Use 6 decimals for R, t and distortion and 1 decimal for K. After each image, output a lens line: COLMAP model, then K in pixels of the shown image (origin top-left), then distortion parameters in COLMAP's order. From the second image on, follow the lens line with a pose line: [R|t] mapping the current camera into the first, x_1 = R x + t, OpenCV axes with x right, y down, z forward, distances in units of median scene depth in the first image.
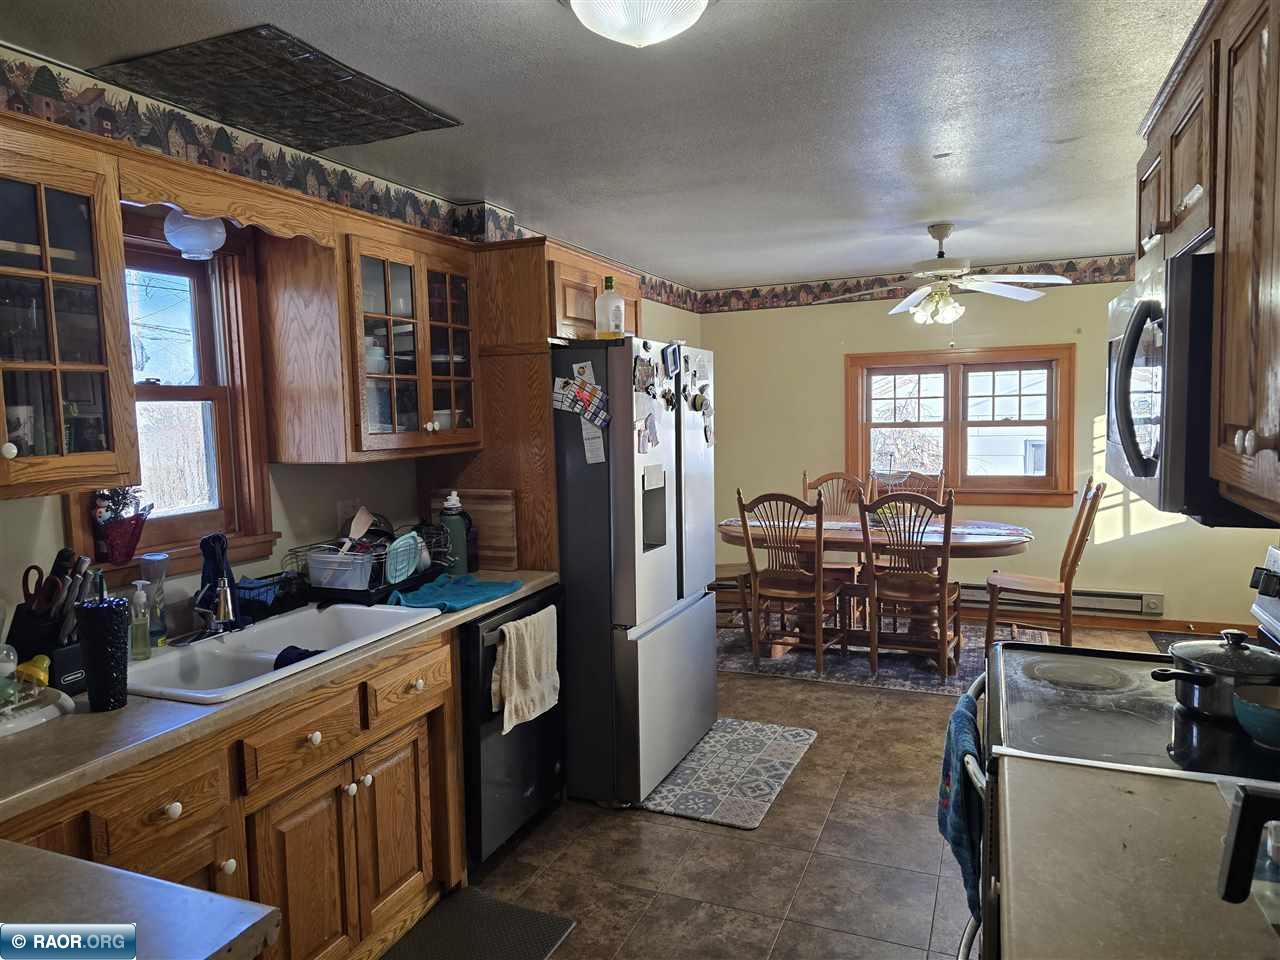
lens RADIAL K [[865.0, 0, 631.6], [0, 865.0, 474.0], [0, 0, 1]] dist [0.025462, -0.024098]
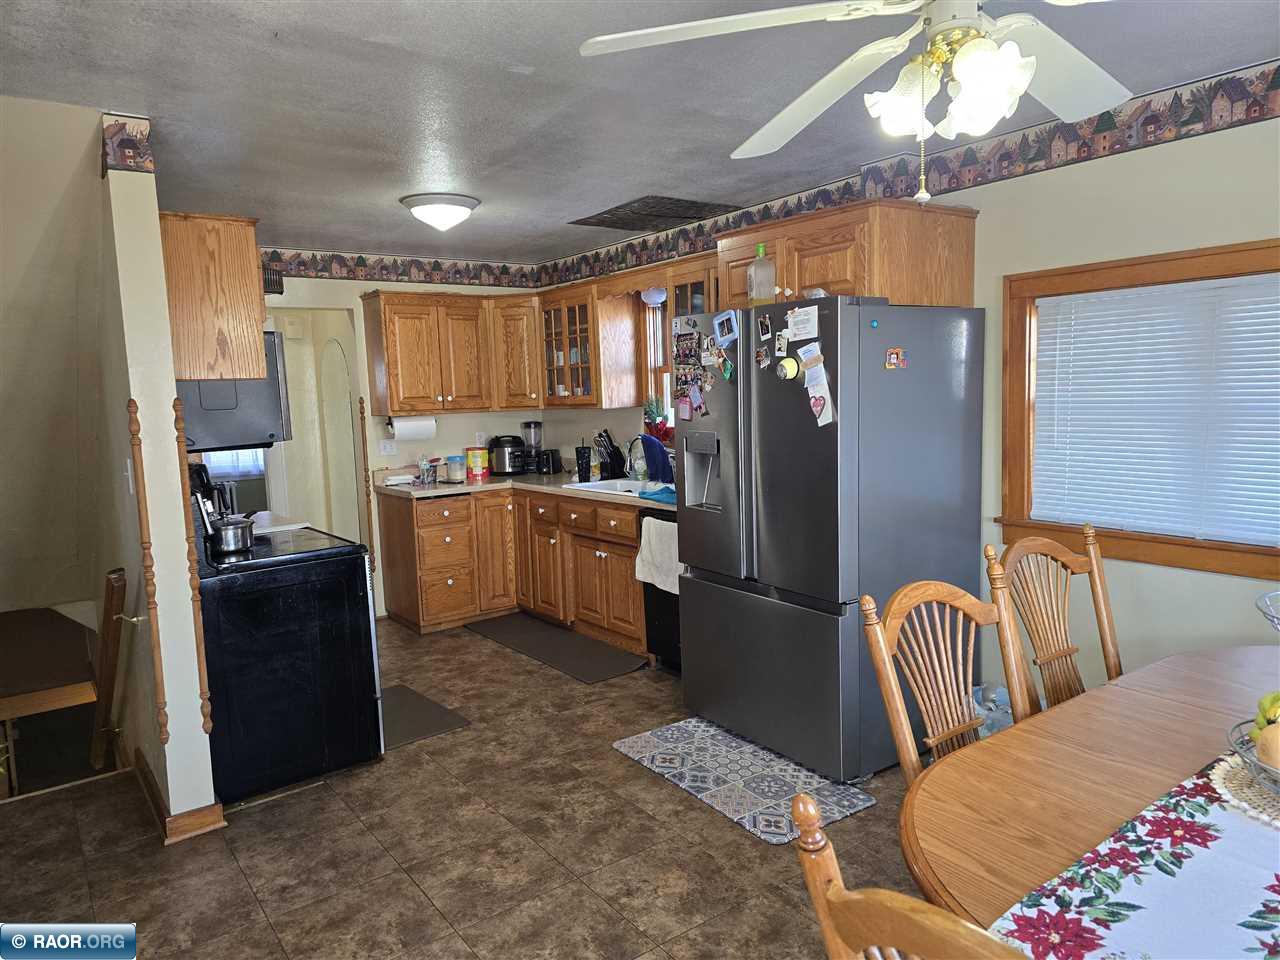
lens RADIAL K [[865.0, 0, 633.7], [0, 865.0, 484.9], [0, 0, 1]] dist [0.025462, -0.024098]
pose [[-0.515558, 0.142427, -0.844935, 0.999196], [-0.017169, 0.984173, 0.176374, -0.134371], [0.856683, 0.105438, -0.504953, 1.484637]]
